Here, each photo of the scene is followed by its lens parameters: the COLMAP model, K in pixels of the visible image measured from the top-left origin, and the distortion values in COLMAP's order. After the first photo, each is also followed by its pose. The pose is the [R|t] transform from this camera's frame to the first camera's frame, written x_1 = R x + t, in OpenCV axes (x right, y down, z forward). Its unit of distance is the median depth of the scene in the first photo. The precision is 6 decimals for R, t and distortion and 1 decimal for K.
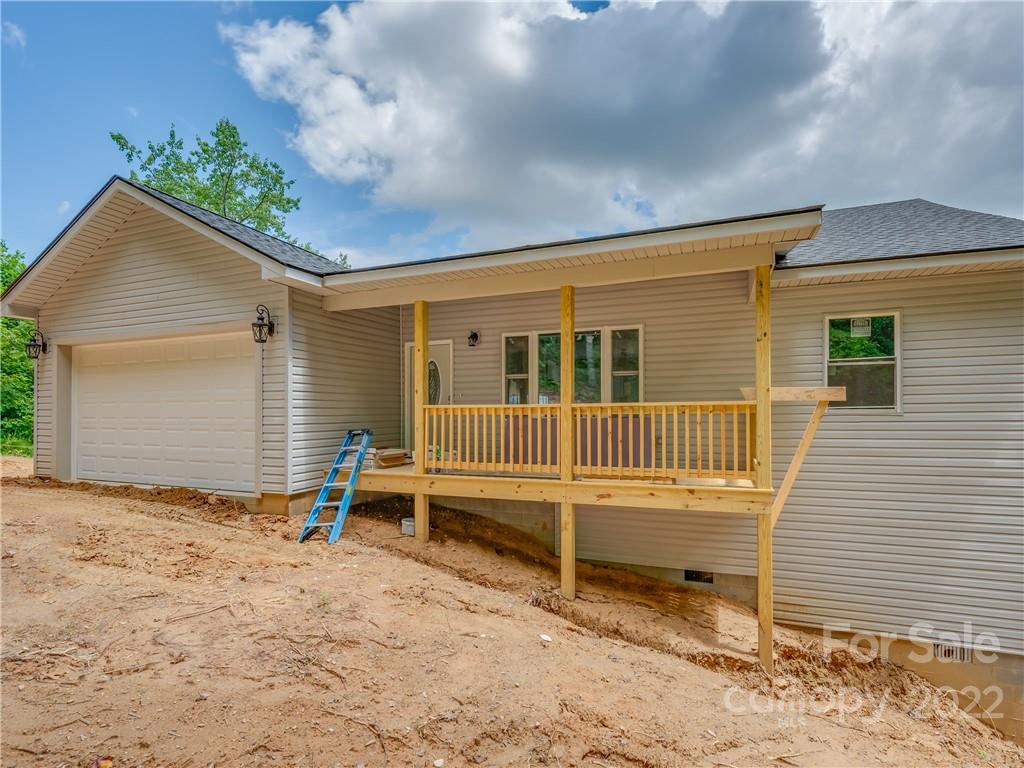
lens RADIAL K [[477.4, 0, 547.2], [0, 477.4, 406.2], [0, 0, 1]] dist [0.000821, -0.000202]
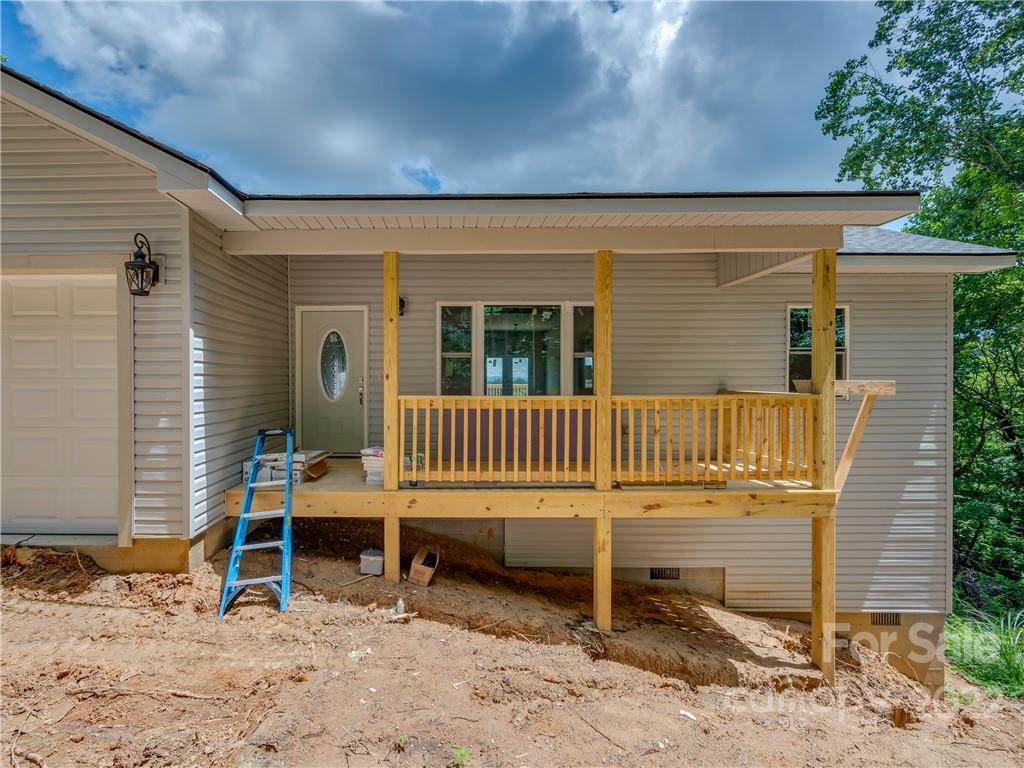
lens RADIAL K [[479.9, 0, 512.0], [0, 479.9, 384.0], [0, 0, 1]] dist [-0.000833, -0.000171]
pose [[0.943174, 0.004737, 0.332265, -0.338317], [-0.008142, 0.999928, 0.008856, -0.027770], [-0.332199, -0.011058, 0.943145, 0.250661]]
